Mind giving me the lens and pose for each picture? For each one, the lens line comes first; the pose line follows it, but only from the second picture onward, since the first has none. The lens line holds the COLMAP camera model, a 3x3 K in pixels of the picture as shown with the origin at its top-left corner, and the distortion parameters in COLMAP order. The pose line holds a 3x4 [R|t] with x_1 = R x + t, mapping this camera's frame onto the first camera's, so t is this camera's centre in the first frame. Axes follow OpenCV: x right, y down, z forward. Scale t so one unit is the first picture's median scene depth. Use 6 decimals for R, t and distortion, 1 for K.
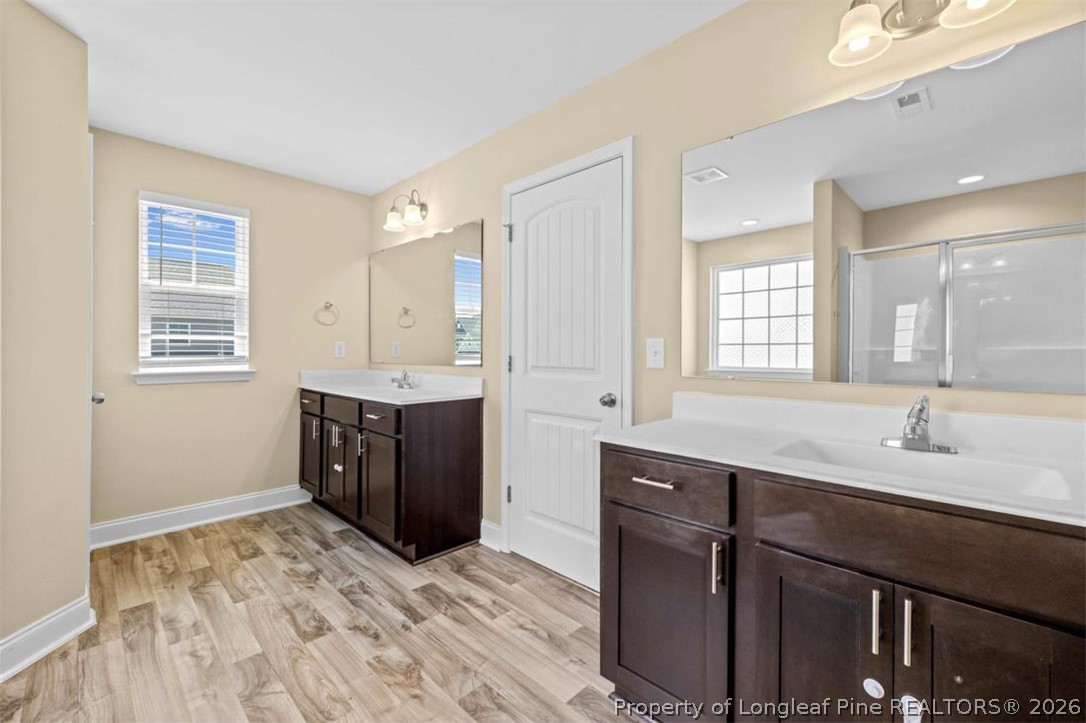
lens RADIAL K [[455.3, 0, 544.8], [0, 455.3, 354.8], [0, 0, 1]] dist [0.000999, 0.000087]
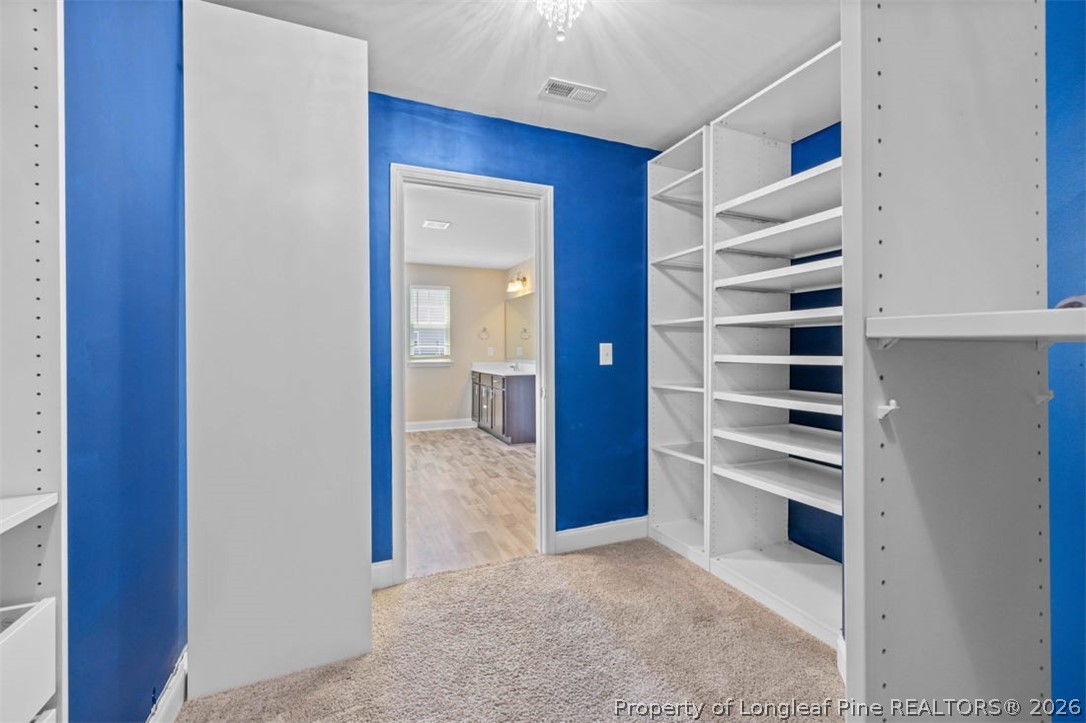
lens RADIAL K [[455.3, 0, 542.1], [0, 455.3, 356.2], [0, 0, 1]] dist [0.000999, 0.000087]
pose [[0.923429, -0.000512, -0.383769, 0.534208], [0.002297, 0.999989, 0.004191, 0.000307], [0.383763, -0.004752, 0.923419, -0.759393]]
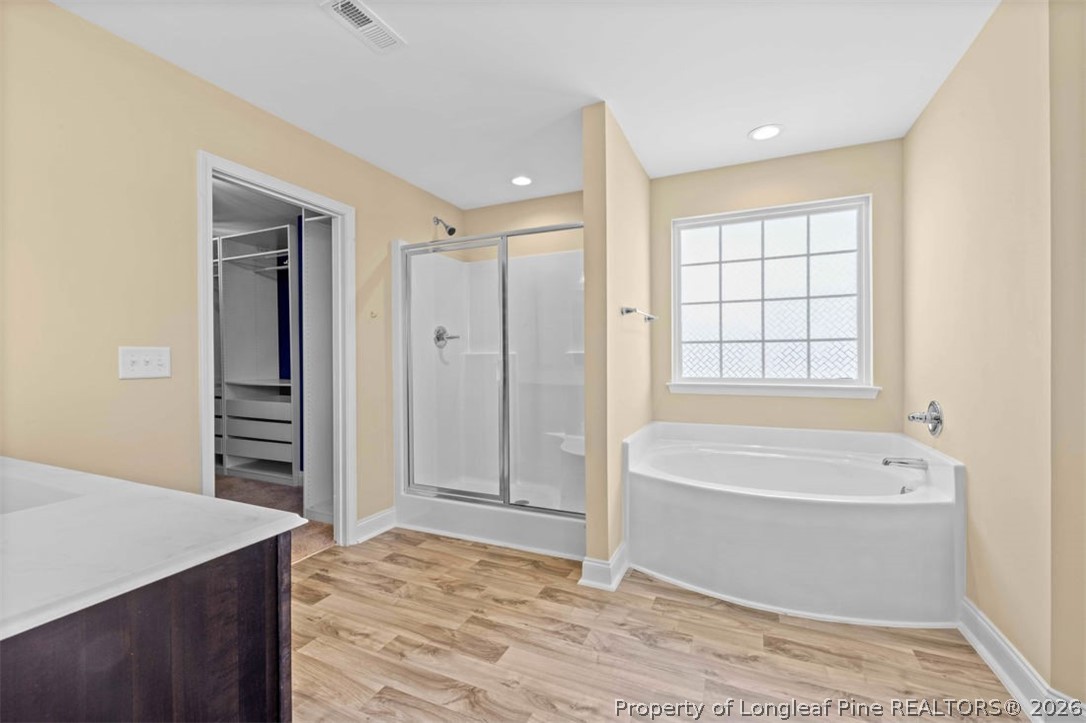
lens RADIAL K [[455.3, 0, 547.4], [0, 455.3, 358.7], [0, 0, 1]] dist [0.000999, 0.000087]
pose [[-0.937583, 0.005473, -0.347719, -0.082854], [0.002577, 0.999958, 0.008789, -0.022892], [0.347753, 0.007345, -0.937558, 2.146998]]
